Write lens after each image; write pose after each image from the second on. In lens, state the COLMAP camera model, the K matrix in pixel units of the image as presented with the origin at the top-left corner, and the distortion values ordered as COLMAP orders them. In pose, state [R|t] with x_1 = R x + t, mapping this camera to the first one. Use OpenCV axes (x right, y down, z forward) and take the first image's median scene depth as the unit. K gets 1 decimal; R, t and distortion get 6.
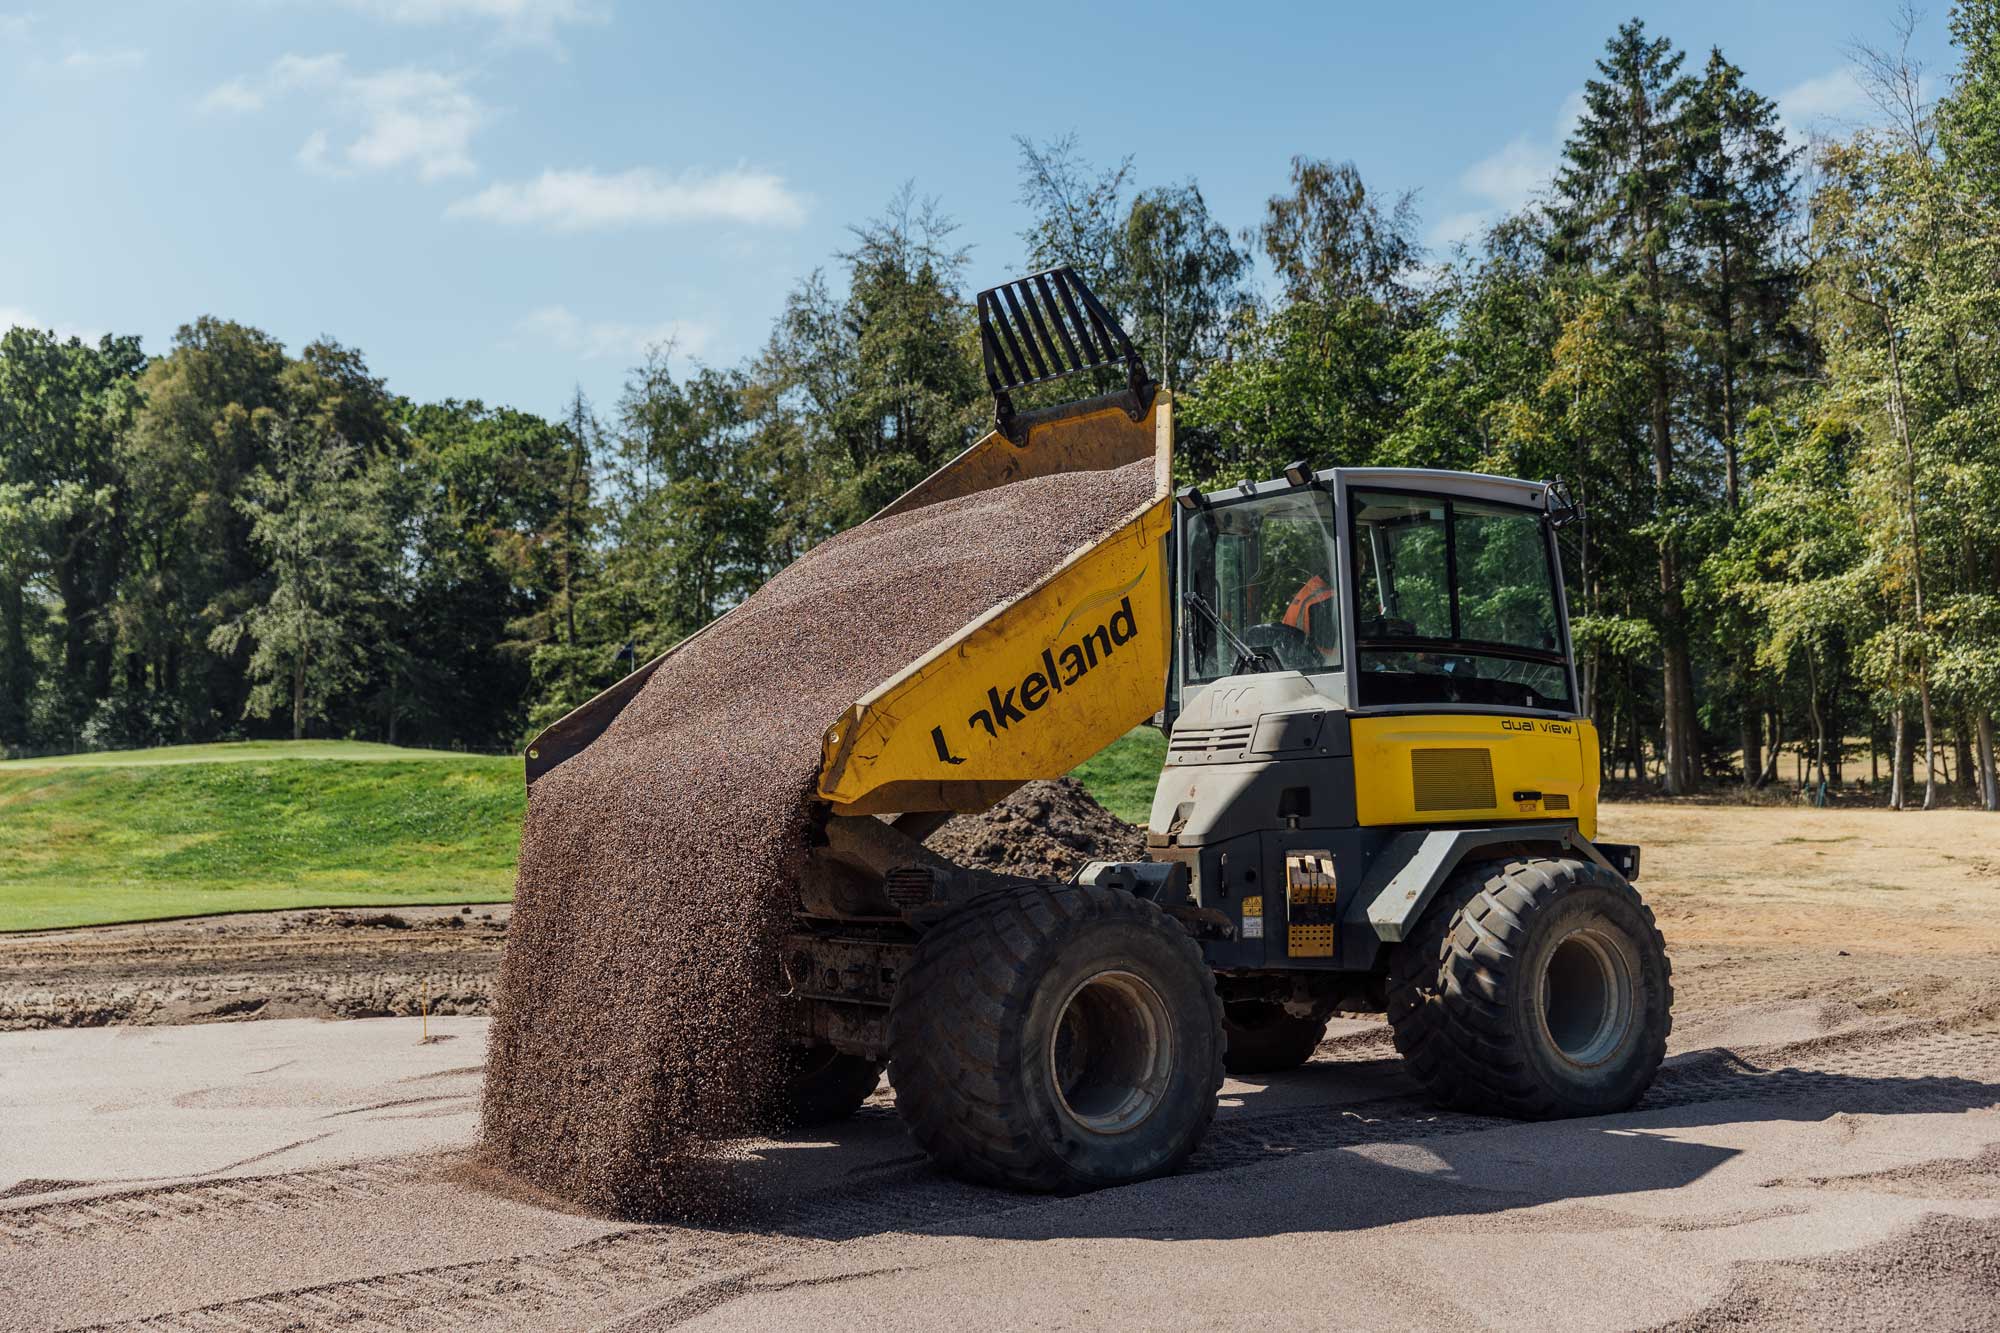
lens RADIAL K [[2227.7, 0, 1000.0], [0, 2227.7, 666.5], [0, 0, 1]] dist [-0.003434, 0.003825]
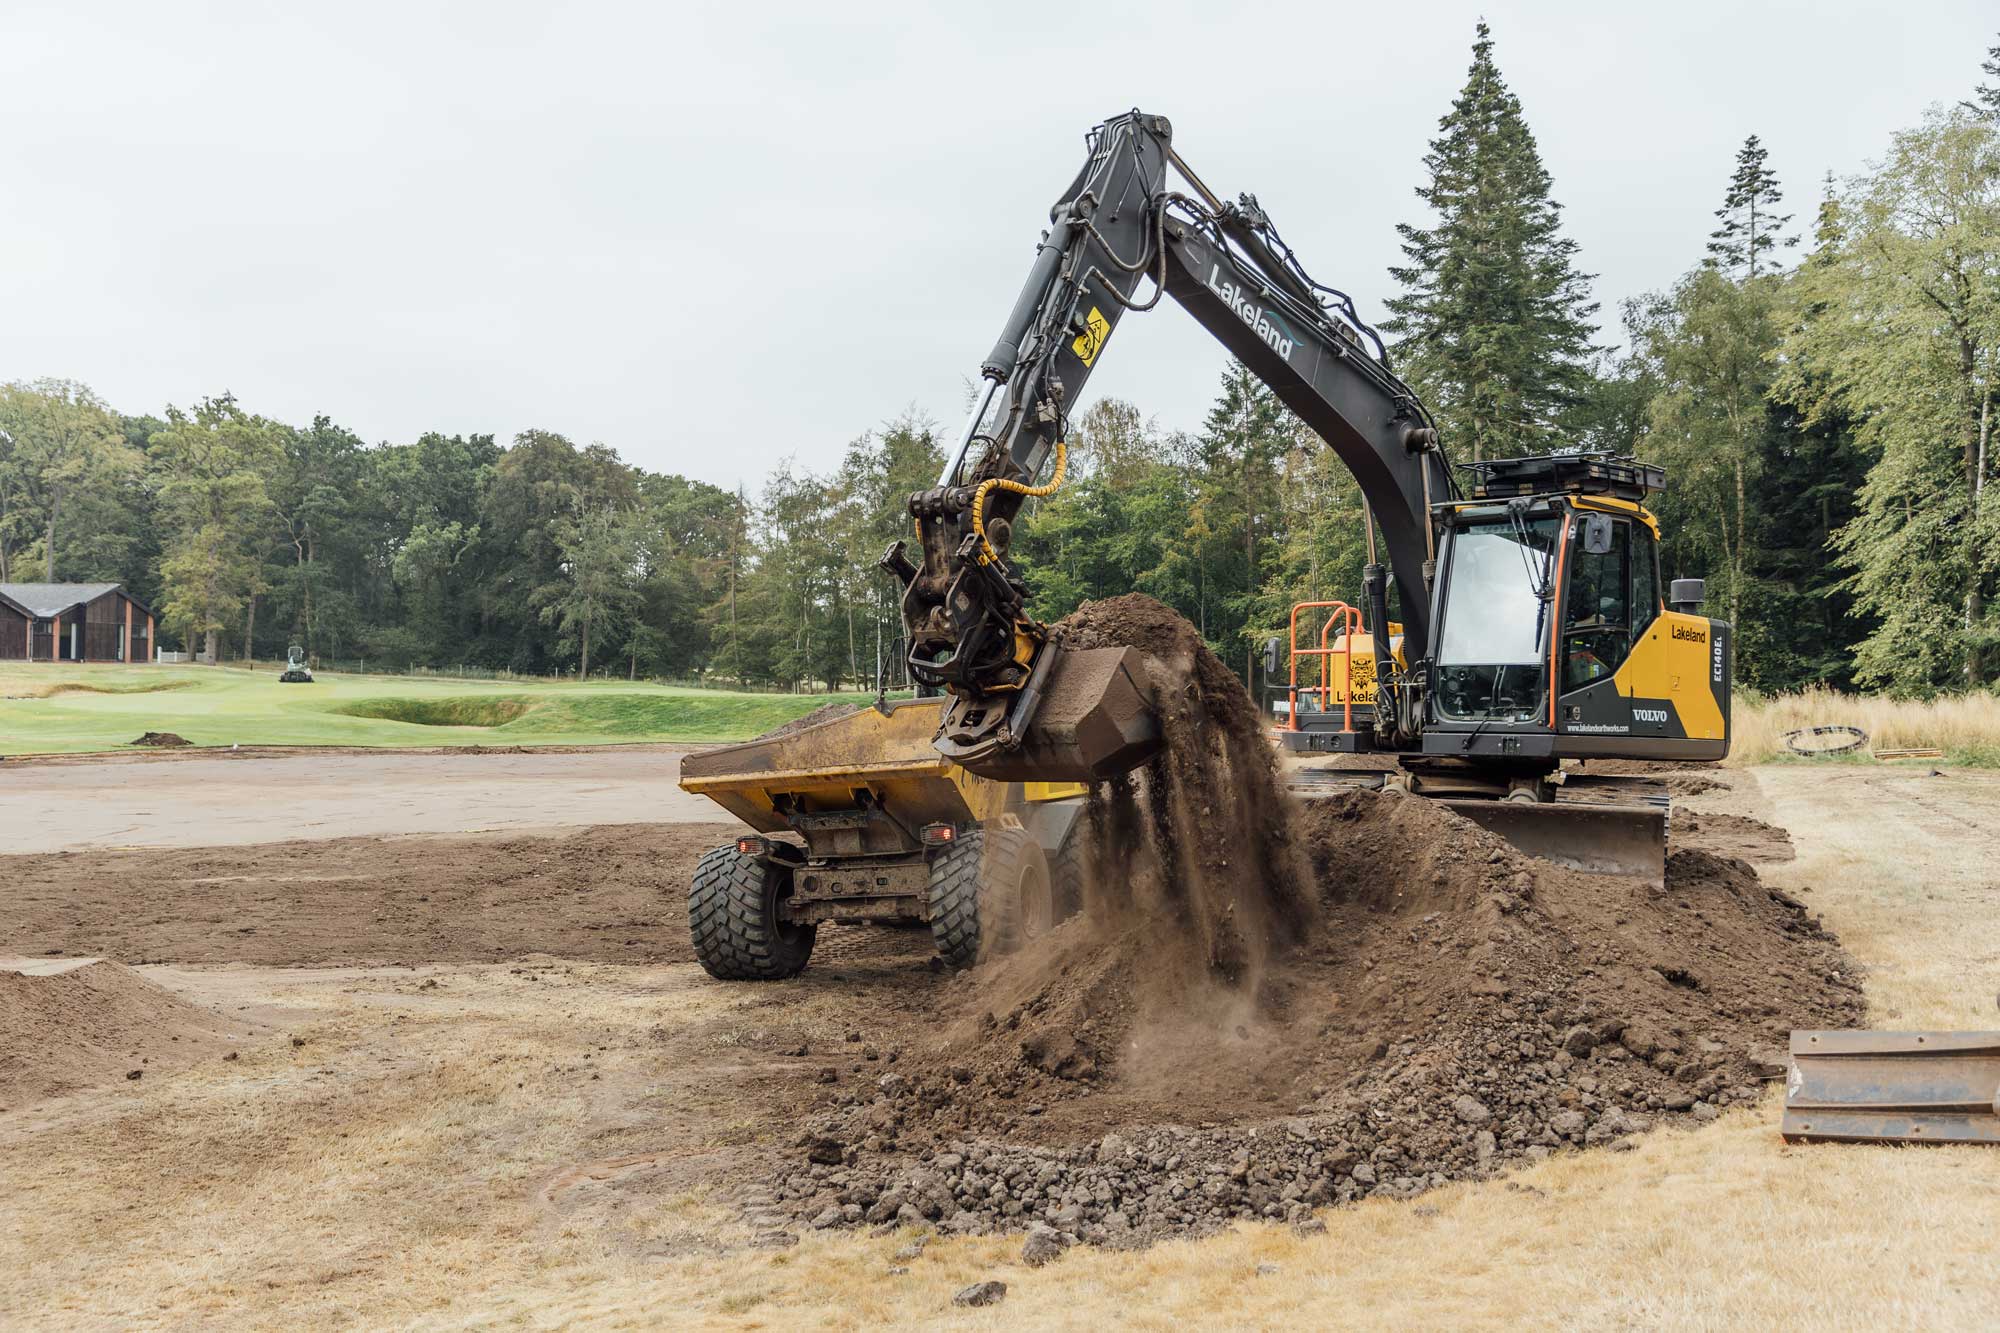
lens RADIAL K [[1778.4, 0, 1000.0], [0, 1778.4, 666.5], [0, 0, 1]] dist [0.078808, 0.000899]
pose [[0.998842, 0.031389, -0.036461, 0.080539], [-0.030066, 0.998889, 0.036289, -0.032612], [0.037559, -0.035151, 0.998676, -0.454733]]
